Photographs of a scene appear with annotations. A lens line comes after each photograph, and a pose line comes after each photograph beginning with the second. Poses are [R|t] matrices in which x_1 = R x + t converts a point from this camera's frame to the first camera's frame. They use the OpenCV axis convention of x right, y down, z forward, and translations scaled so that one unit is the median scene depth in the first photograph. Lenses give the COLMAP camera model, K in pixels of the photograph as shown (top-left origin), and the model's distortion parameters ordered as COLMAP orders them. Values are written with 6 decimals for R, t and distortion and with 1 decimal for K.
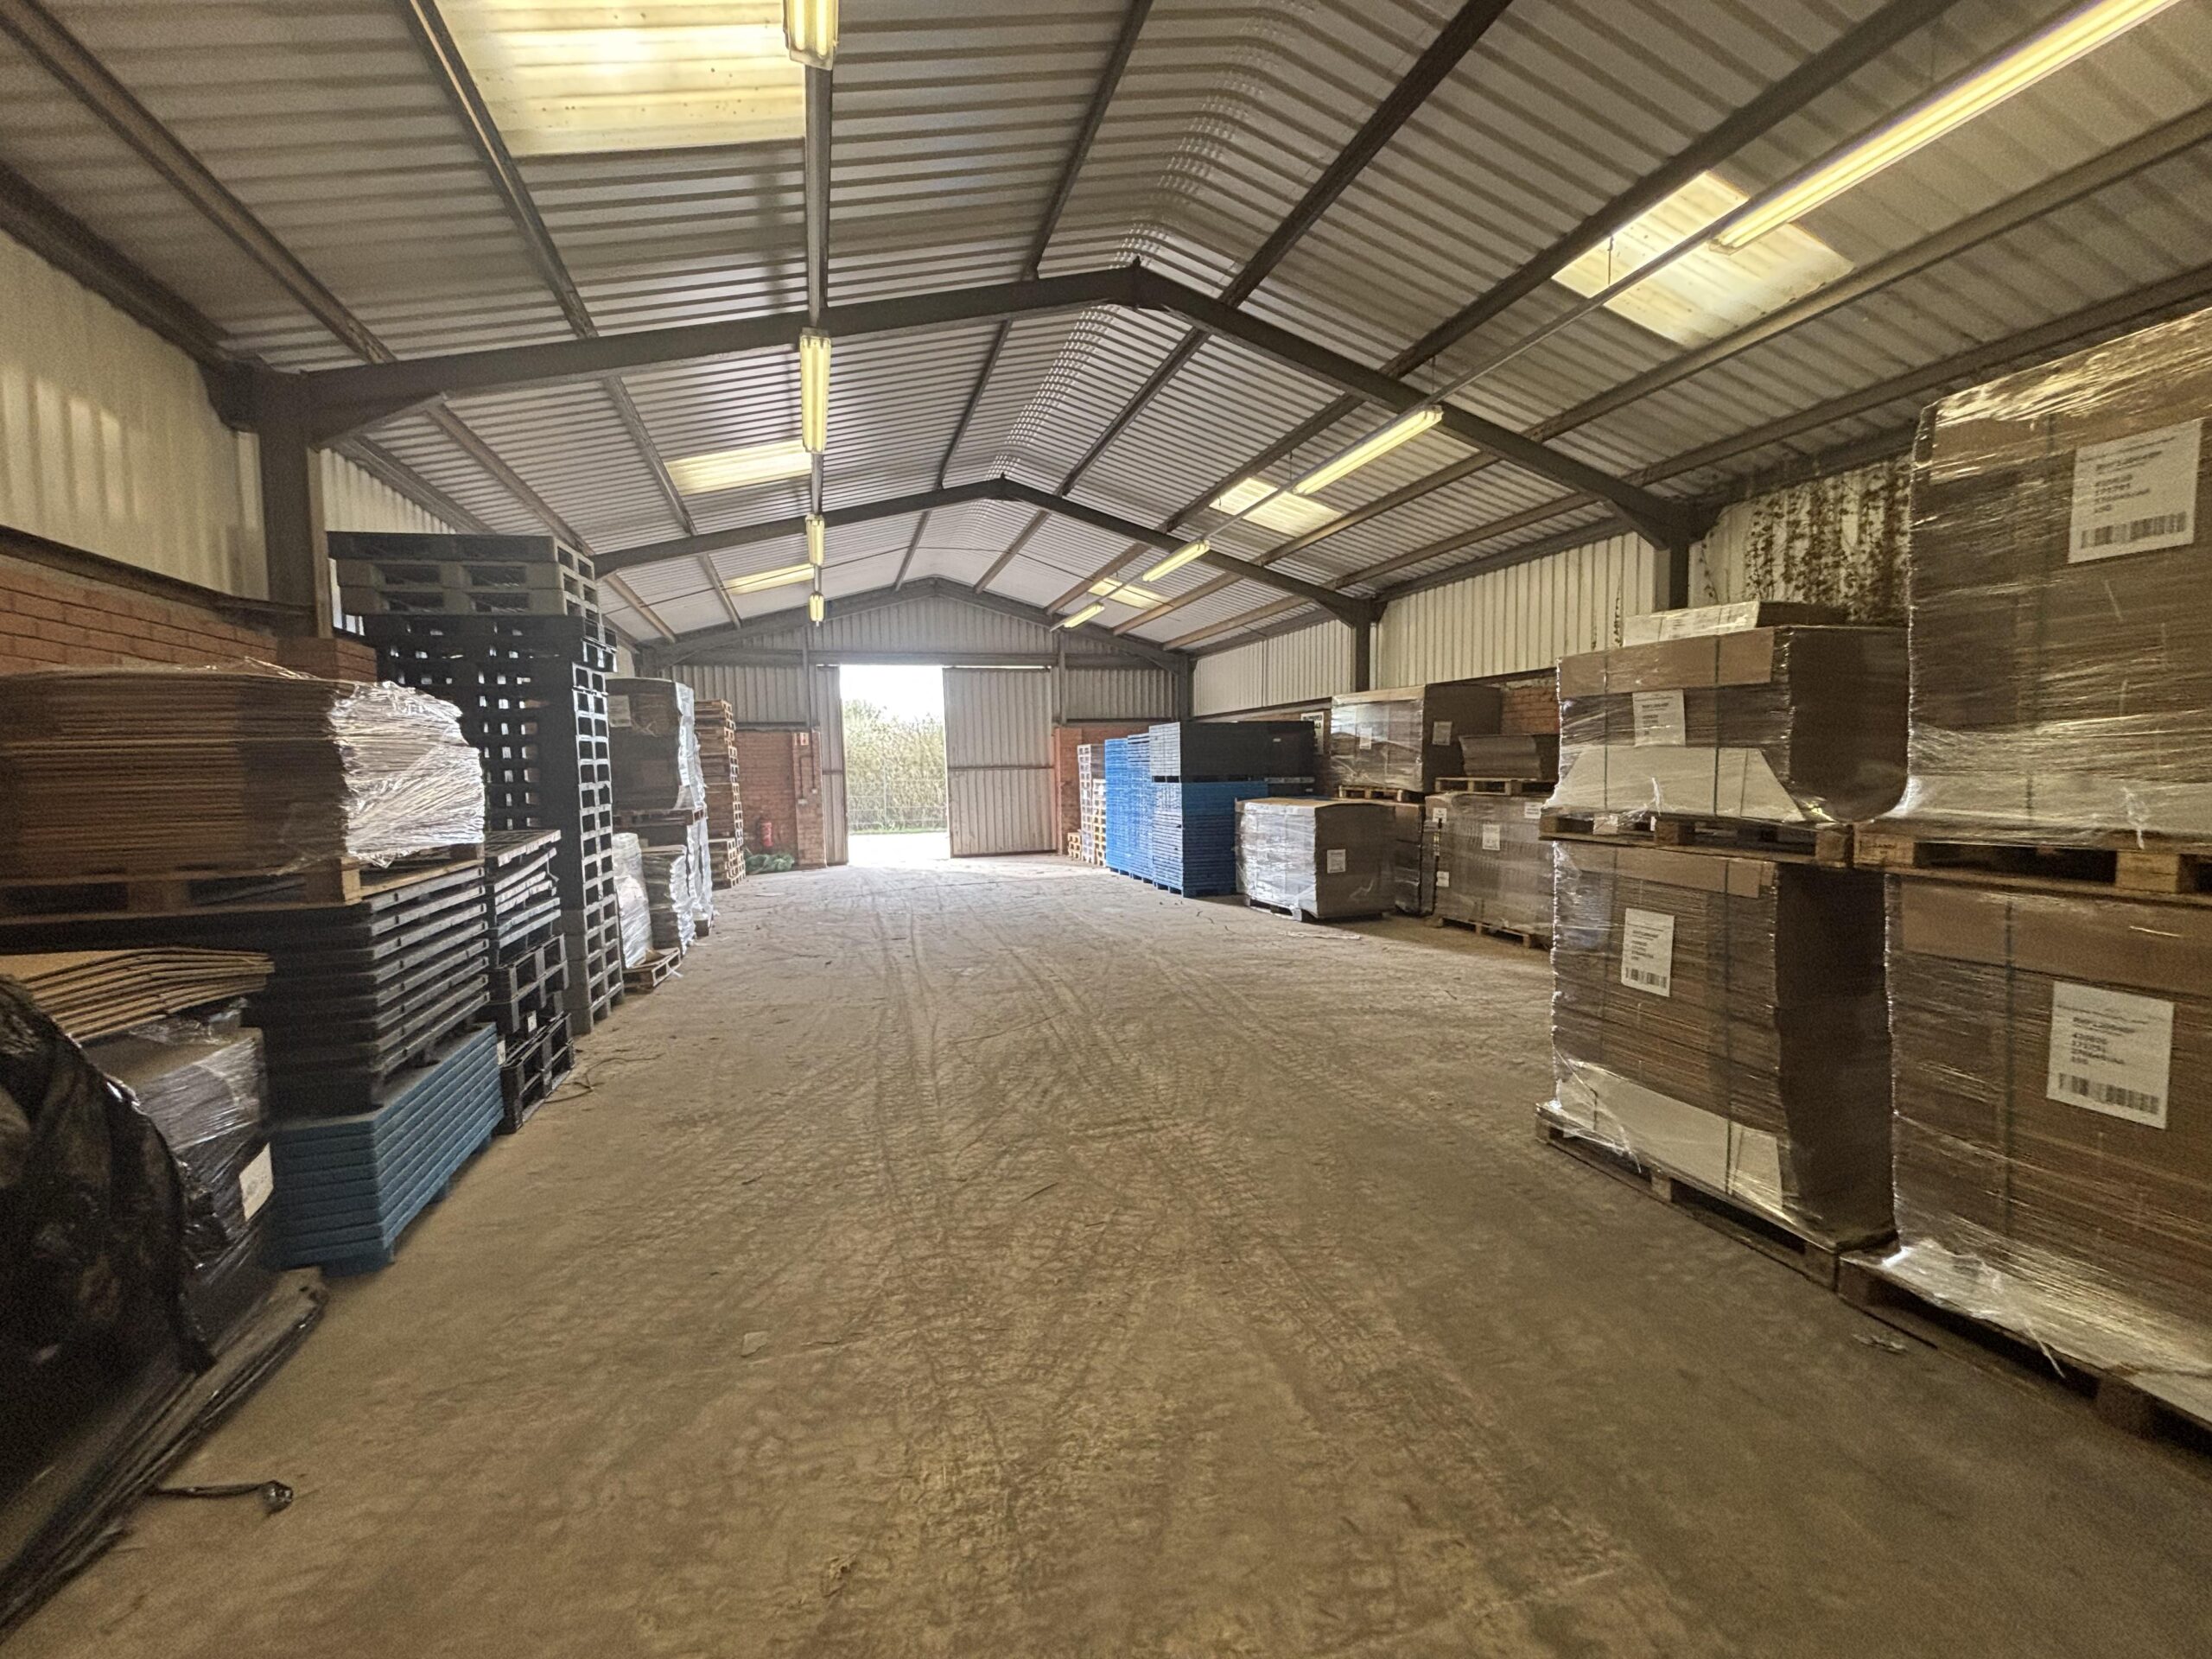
lens RADIAL K [[899.0, 0, 1100.2], [0, 899.0, 822.9], [0, 0, 1]] dist [-0.003656, 0.000908]
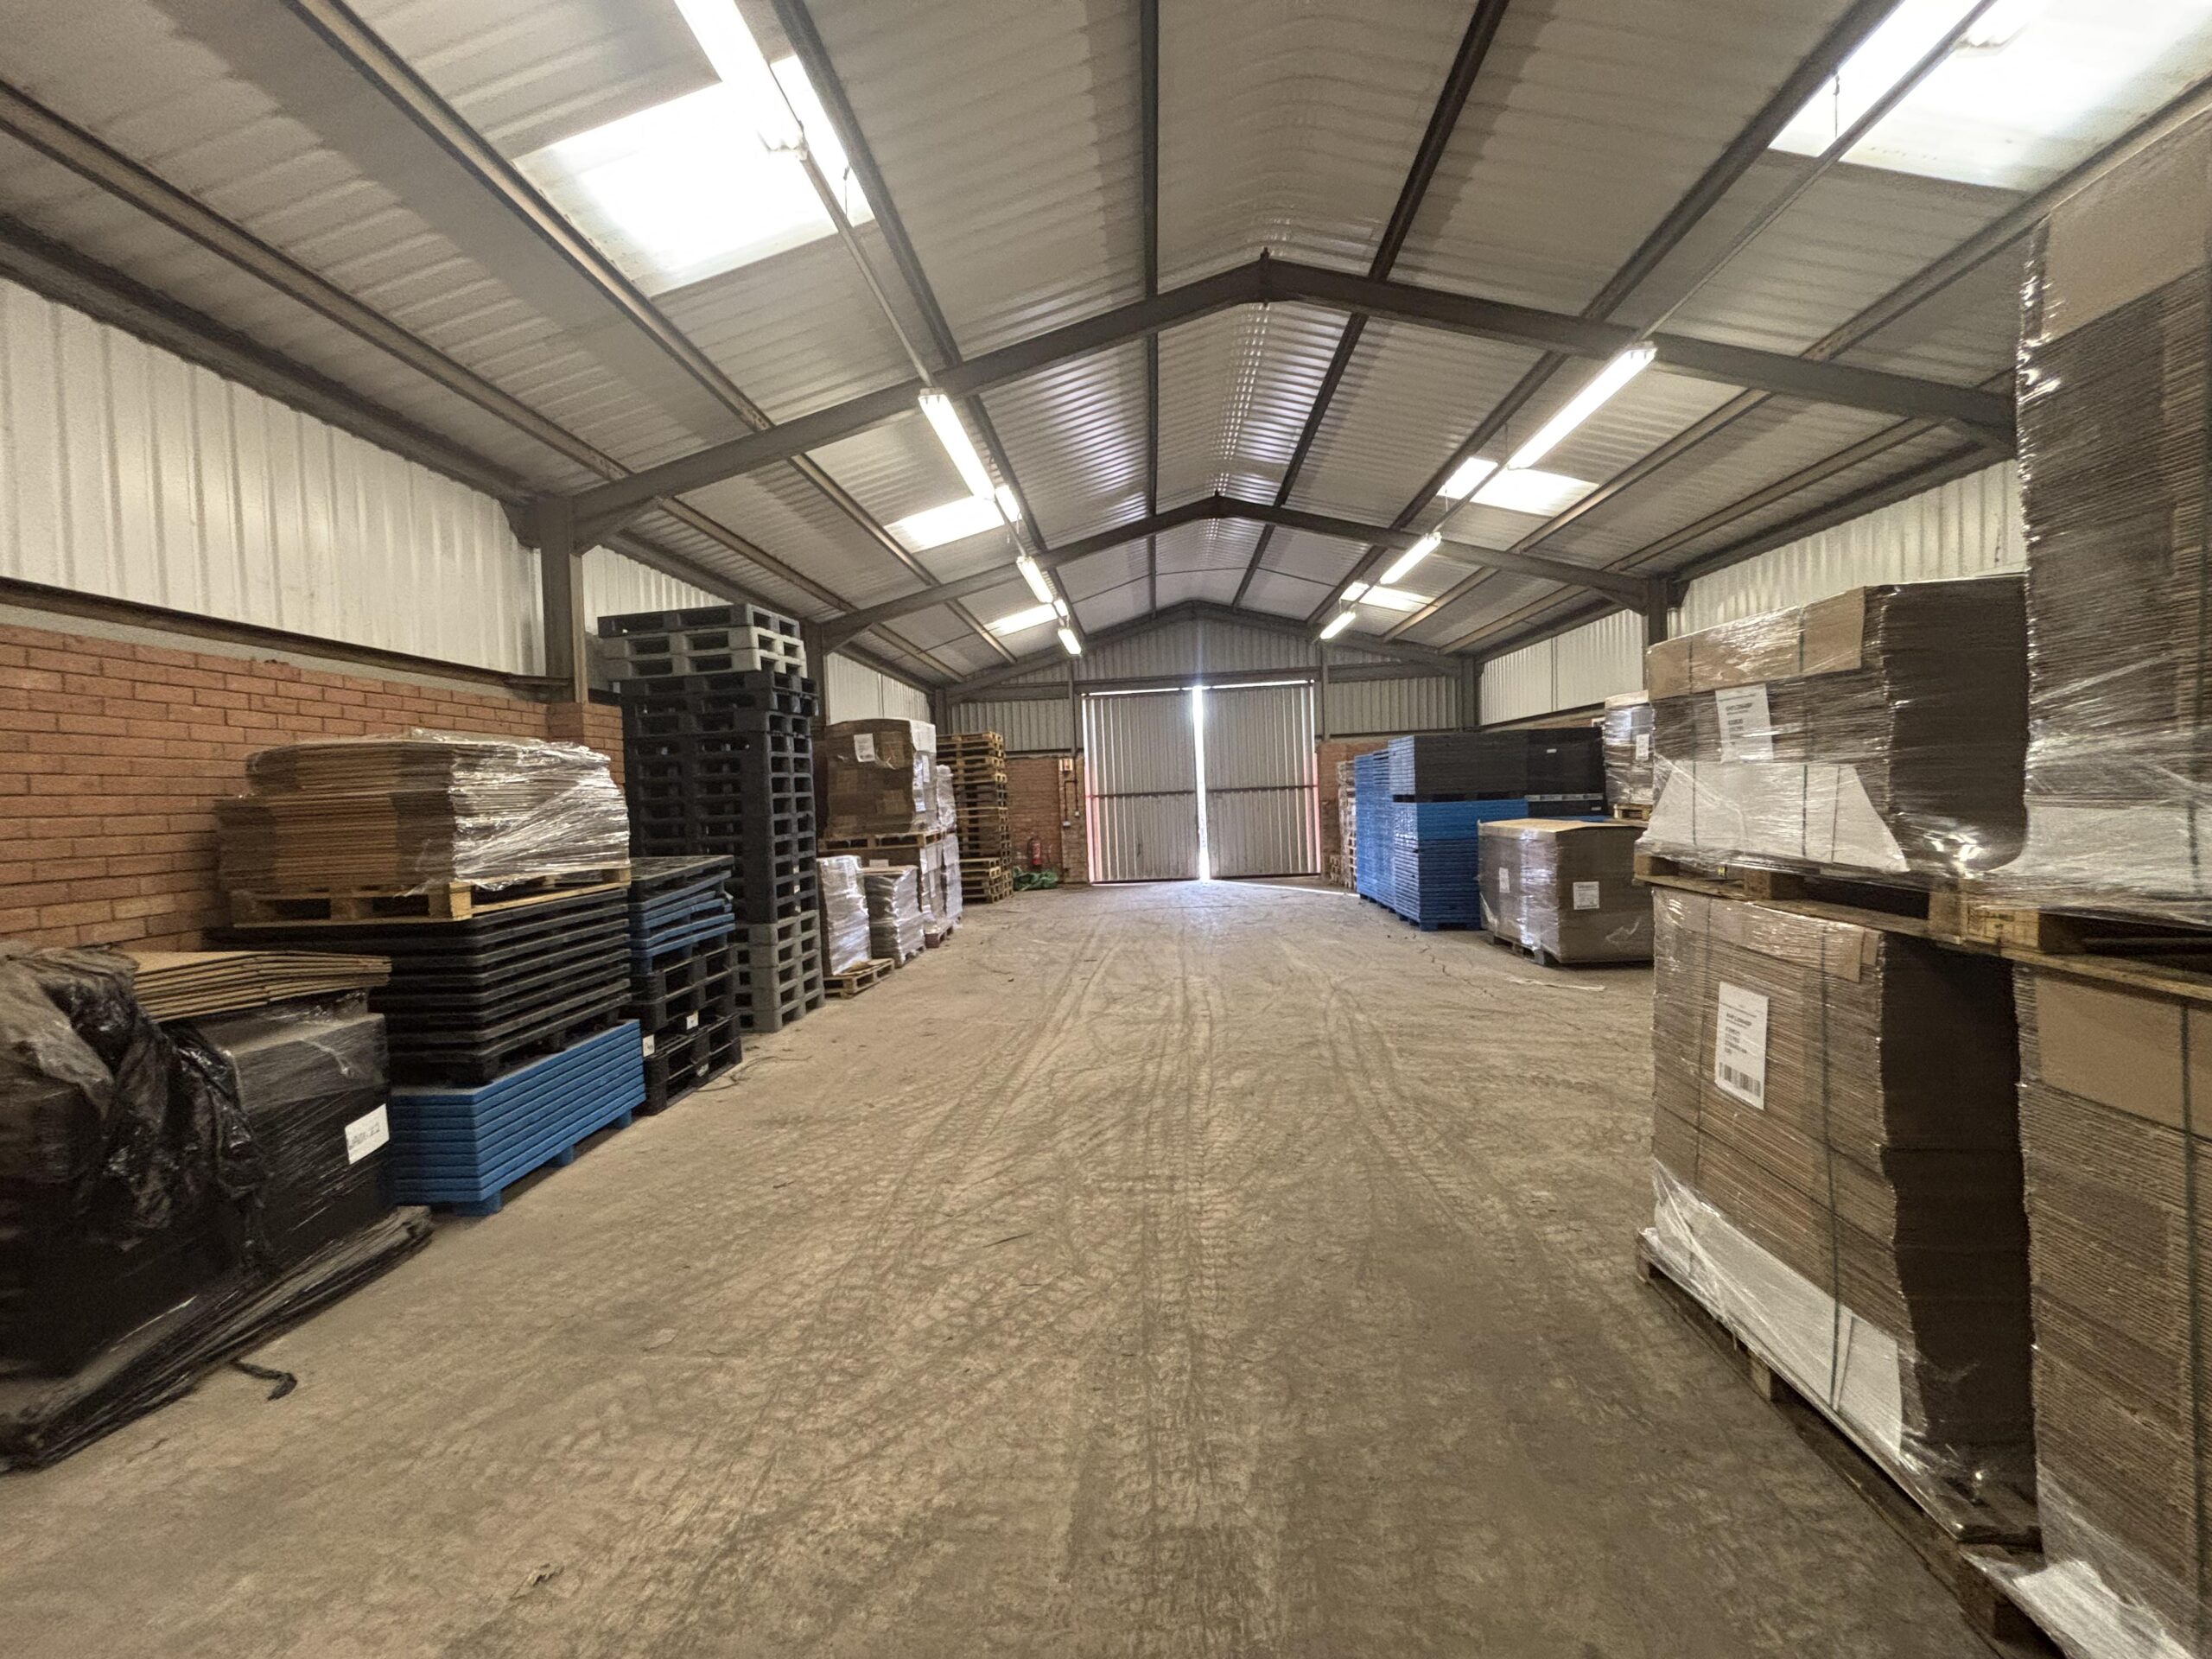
lens RADIAL K [[899.0, 0, 1098.5], [0, 899.0, 821.5], [0, 0, 1]] dist [-0.003656, 0.000908]
pose [[0.931082, -0.005225, -0.364772, 0.305722], [-0.002239, 0.999797, -0.020036, -0.016249], [0.364803, 0.019472, 0.930881, 0.102196]]
